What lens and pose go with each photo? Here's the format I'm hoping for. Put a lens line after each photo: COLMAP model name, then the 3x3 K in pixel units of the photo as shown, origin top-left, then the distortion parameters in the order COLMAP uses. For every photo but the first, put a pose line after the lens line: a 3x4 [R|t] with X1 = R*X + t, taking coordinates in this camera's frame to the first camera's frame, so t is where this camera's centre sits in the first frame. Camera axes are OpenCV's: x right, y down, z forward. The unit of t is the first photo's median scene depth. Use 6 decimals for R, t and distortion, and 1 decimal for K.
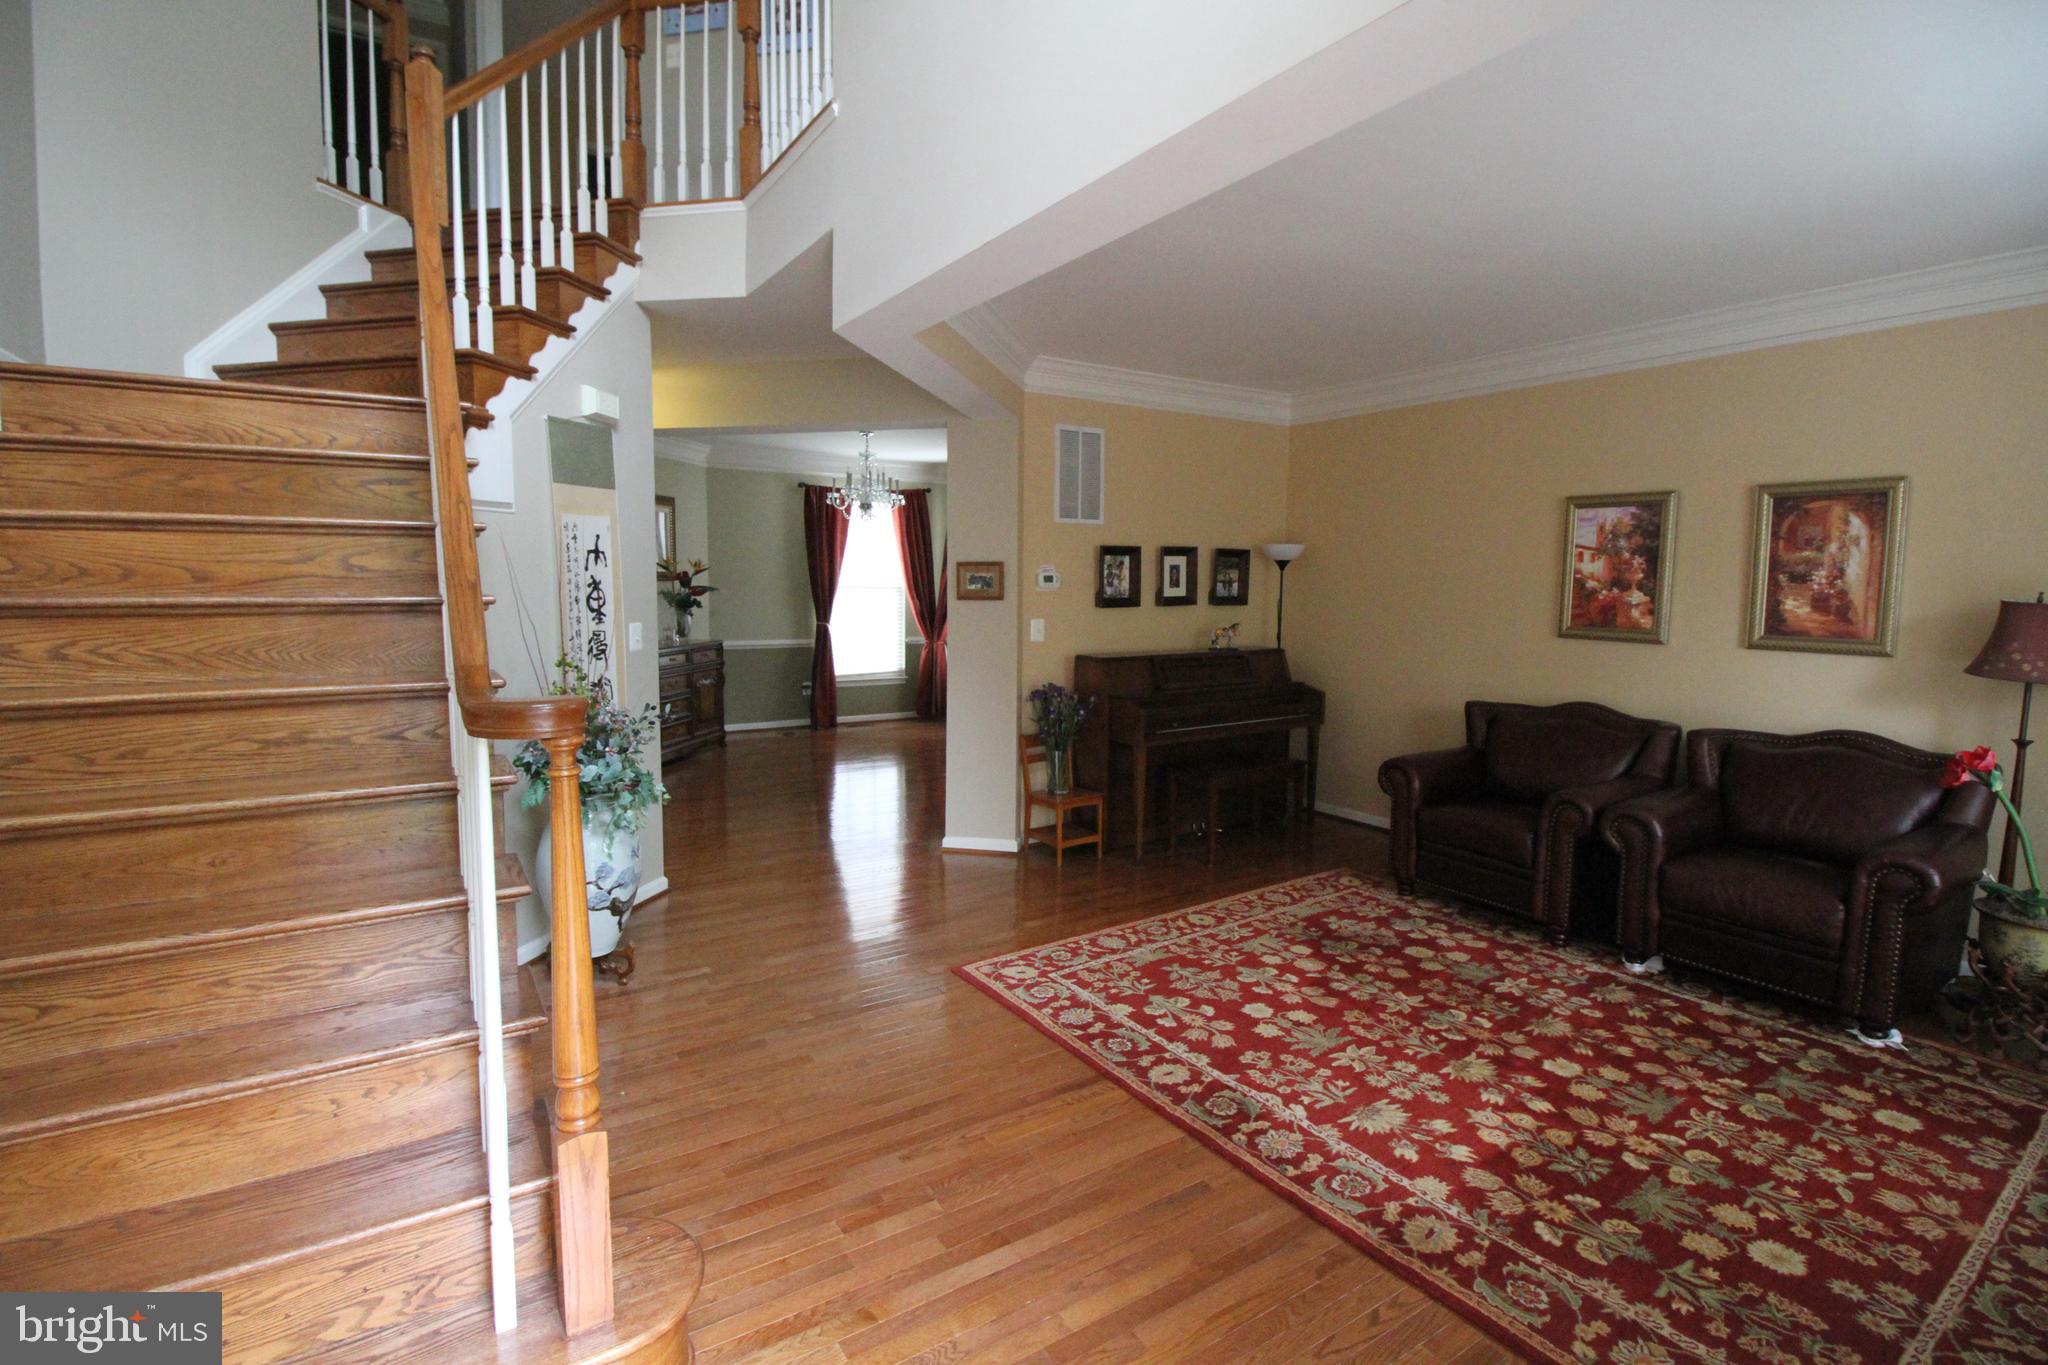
lens RADIAL K [[947.5, 0, 1021.9], [0, 947.5, 671.4], [0, 0, 1]] dist [-0.000031, -0.015357]
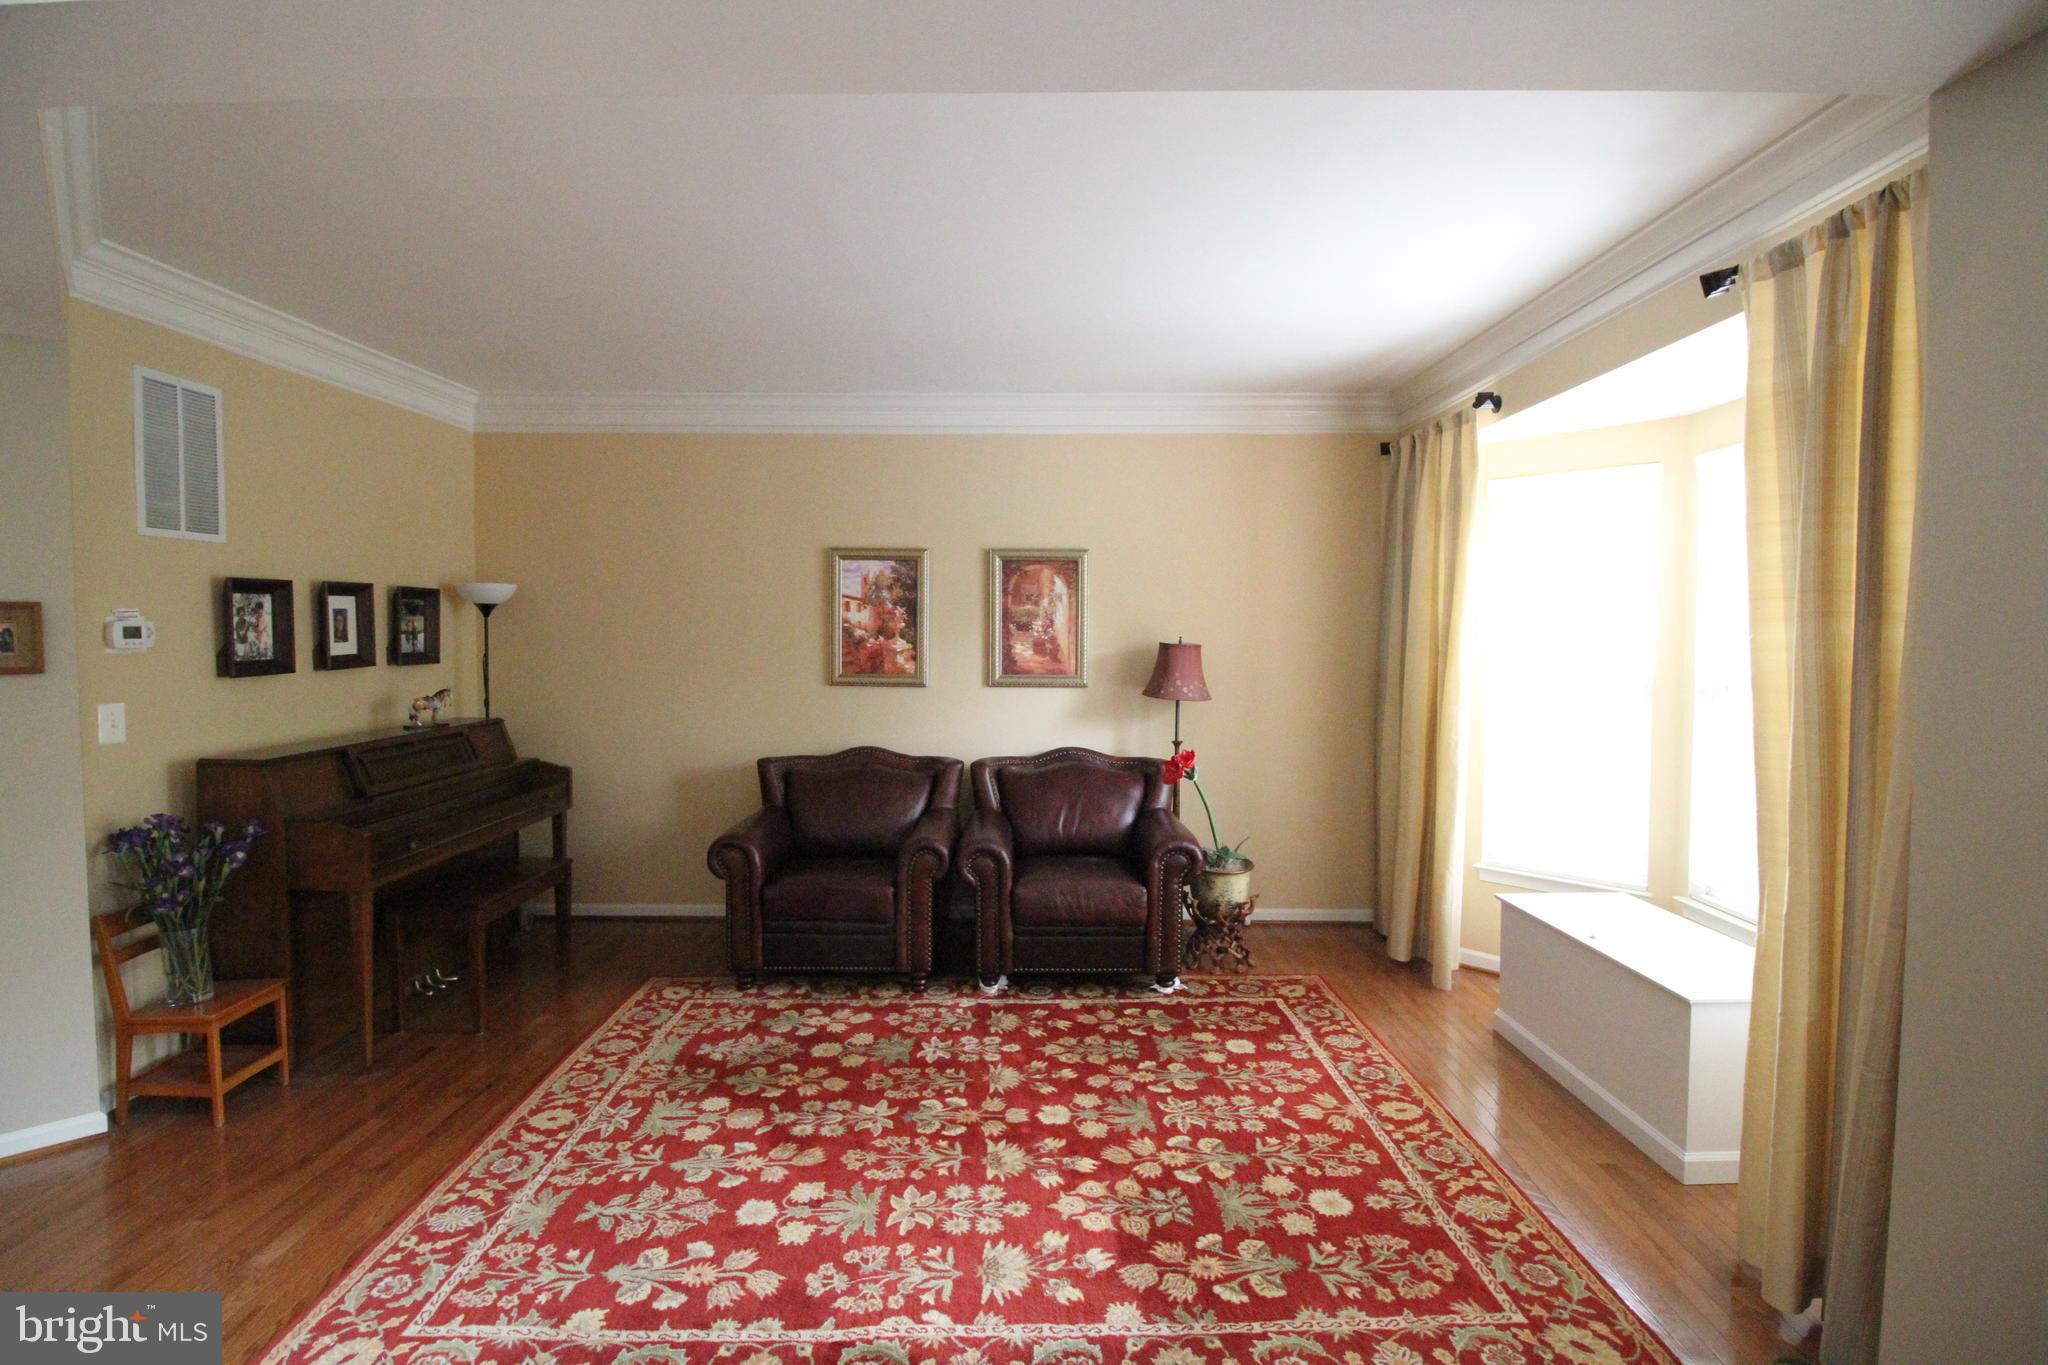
lens RADIAL K [[947.5, 0, 1021.9], [0, 947.5, 671.4], [0, 0, 1]] dist [-0.000031, -0.015357]
pose [[0.545690, -0.044572, 0.836801, -0.211032], [0.080403, 0.996762, 0.000660, -0.043907], [-0.834121, 0.066921, 0.547507, 0.342969]]
